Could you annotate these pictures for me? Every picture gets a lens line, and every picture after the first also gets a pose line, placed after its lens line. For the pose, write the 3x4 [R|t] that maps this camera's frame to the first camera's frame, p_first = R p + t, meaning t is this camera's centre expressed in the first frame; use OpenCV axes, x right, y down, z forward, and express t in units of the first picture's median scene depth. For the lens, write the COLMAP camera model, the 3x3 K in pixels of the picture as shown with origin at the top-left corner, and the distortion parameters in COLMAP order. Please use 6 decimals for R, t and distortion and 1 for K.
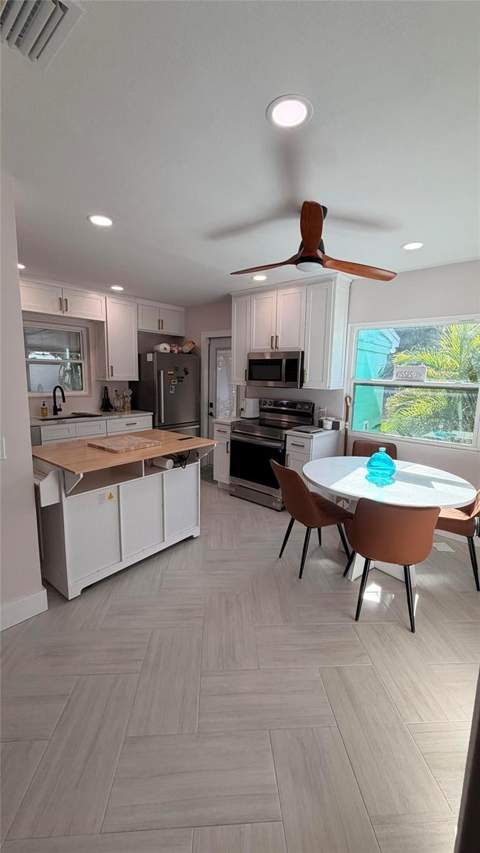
lens RADIAL K [[337.8, 0, 240.0], [0, 337.8, 426.5], [0, 0, 1]] dist [-0.000661, 0.000244]
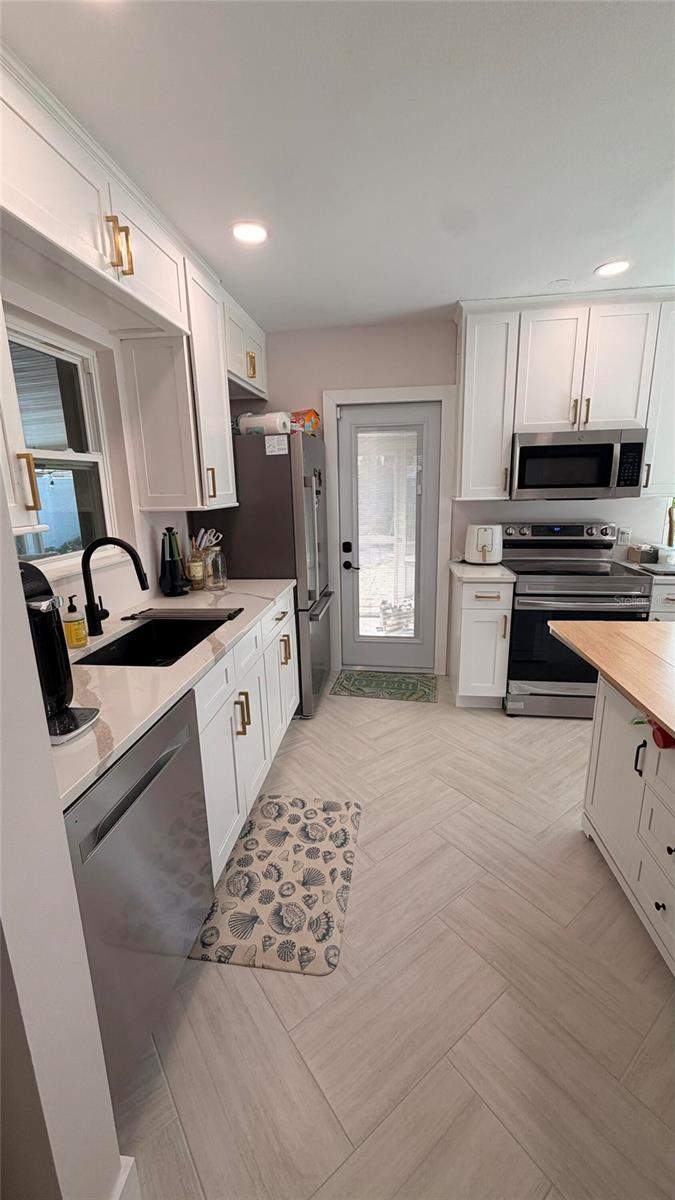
lens RADIAL K [[475.2, 0, 337.5], [0, 475.2, 600.0], [0, 0, 1]] dist [-0.000661, 0.000244]
pose [[0.838424, -0.167906, 0.518510, -0.585672], [0.123134, 0.985120, 0.119900, -0.089900], [-0.530927, -0.036681, 0.846623, 0.523479]]
